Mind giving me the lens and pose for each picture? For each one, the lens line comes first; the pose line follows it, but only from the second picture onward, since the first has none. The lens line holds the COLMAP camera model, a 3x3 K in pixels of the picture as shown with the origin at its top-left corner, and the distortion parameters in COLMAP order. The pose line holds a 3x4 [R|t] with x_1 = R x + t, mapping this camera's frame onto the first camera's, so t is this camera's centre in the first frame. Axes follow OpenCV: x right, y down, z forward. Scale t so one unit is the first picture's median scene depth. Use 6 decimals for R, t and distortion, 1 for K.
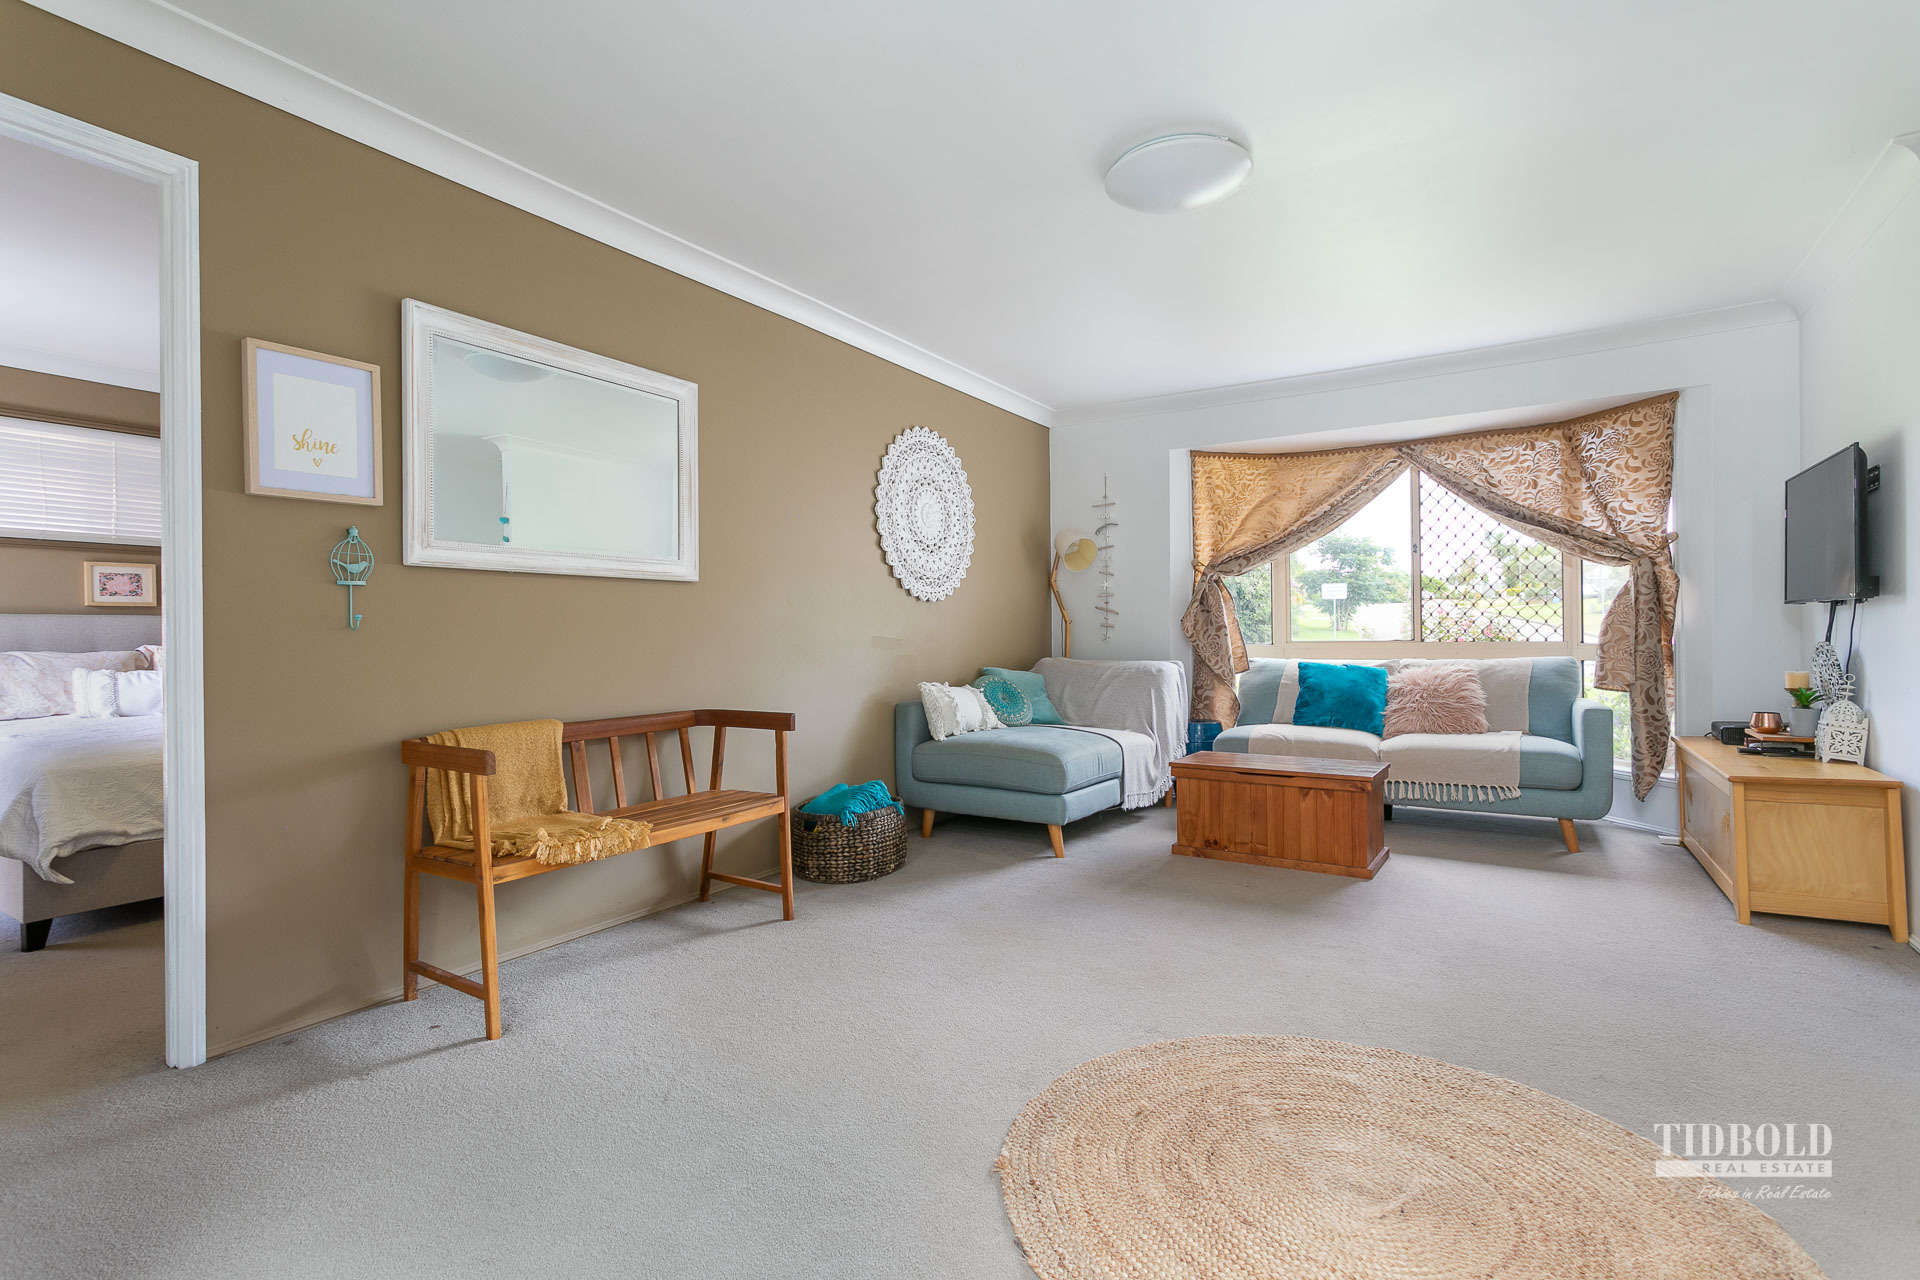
lens RADIAL K [[923.4, 0, 967.8], [0, 923.4, 633.8], [0, 0, 1]] dist [0.000932, 0.000952]
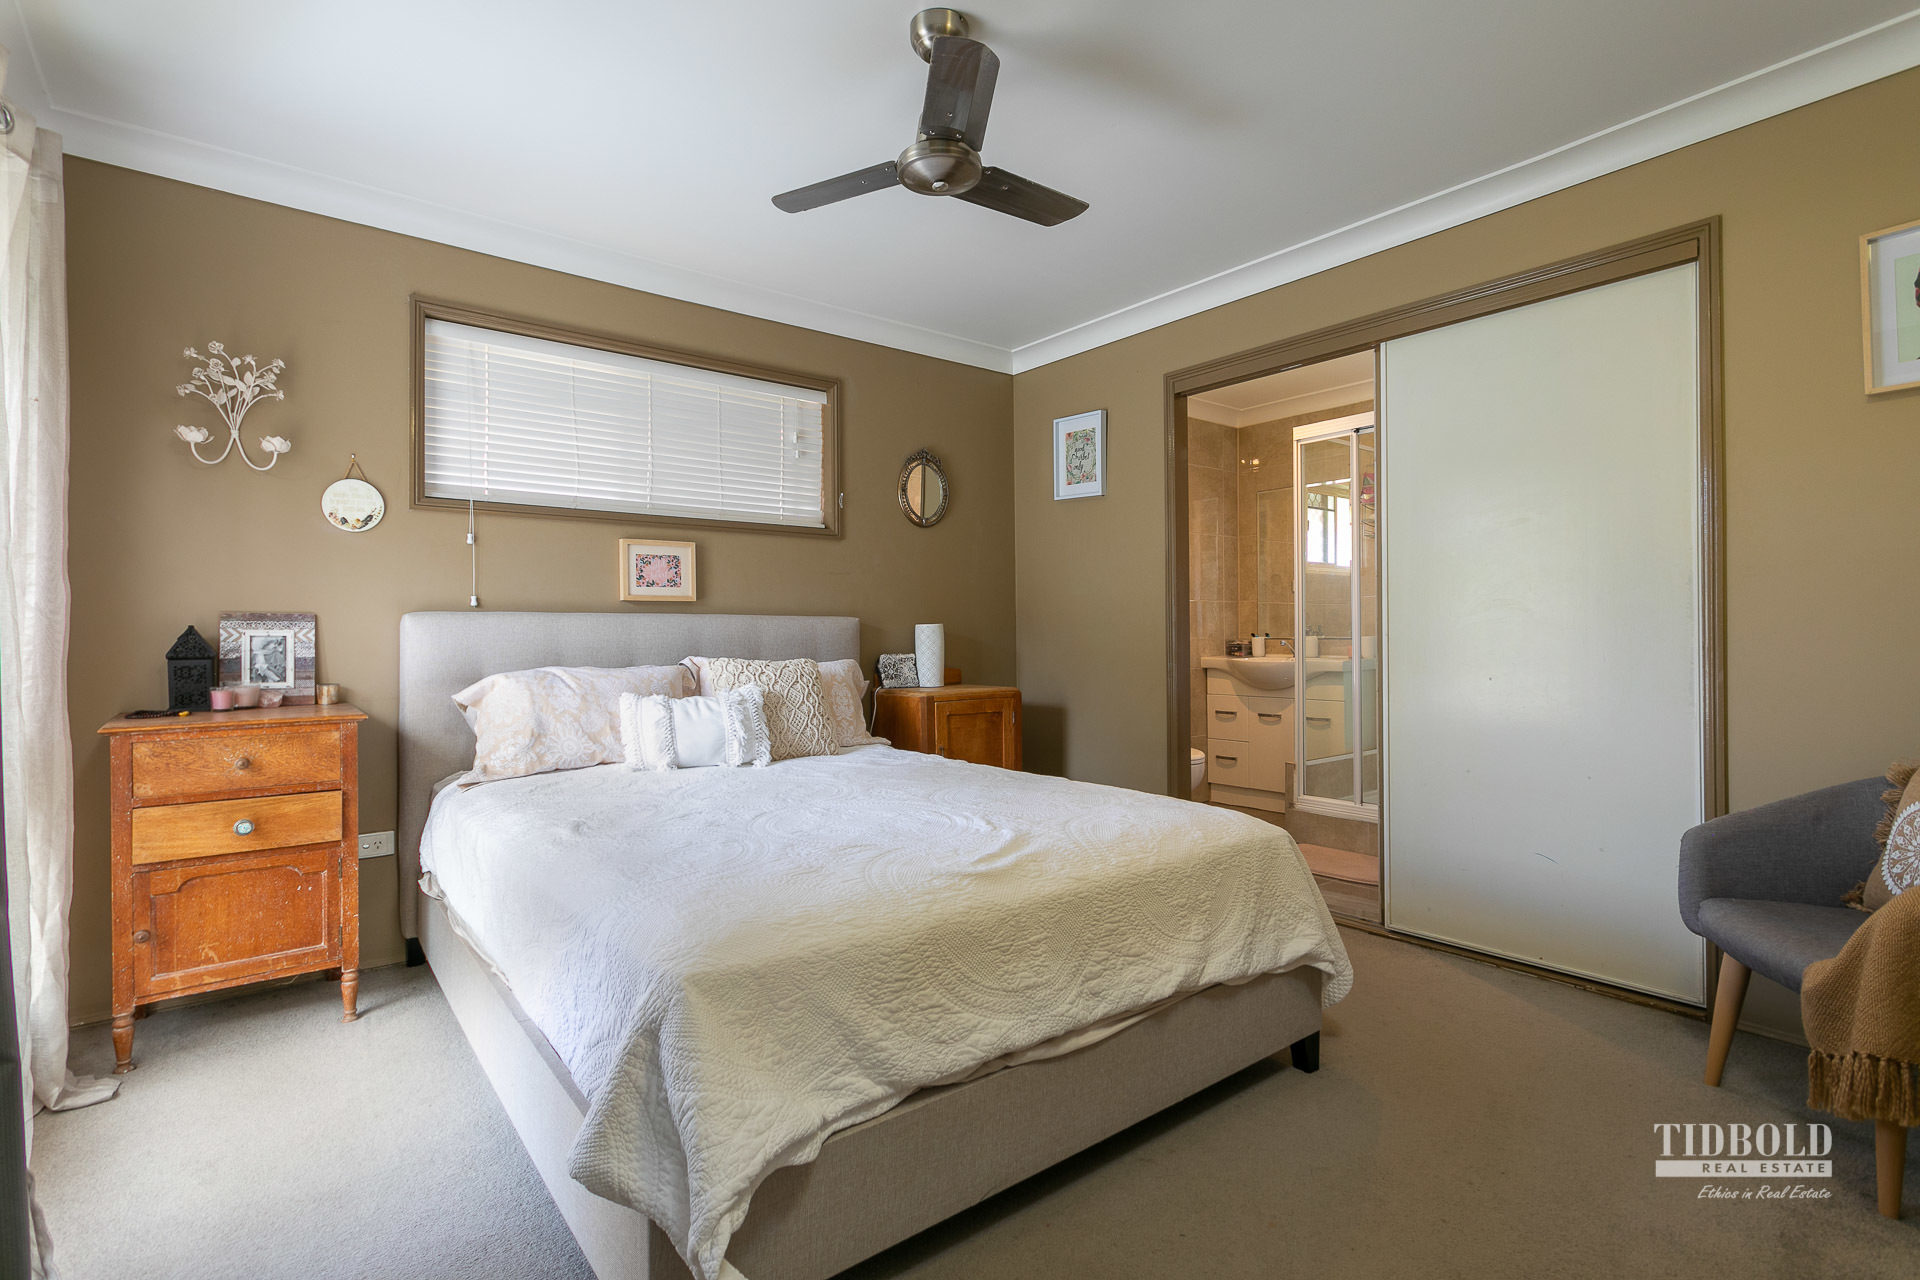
lens RADIAL K [[923.4, 0, 969.8], [0, 923.4, 632.9], [0, 0, 1]] dist [0.000932, 0.000952]
pose [[0.948032, 0.000928, -0.318174, -0.492004], [-0.002063, 0.999993, -0.003231, -0.004012], [0.318169, 0.003719, 0.948027, 0.428436]]
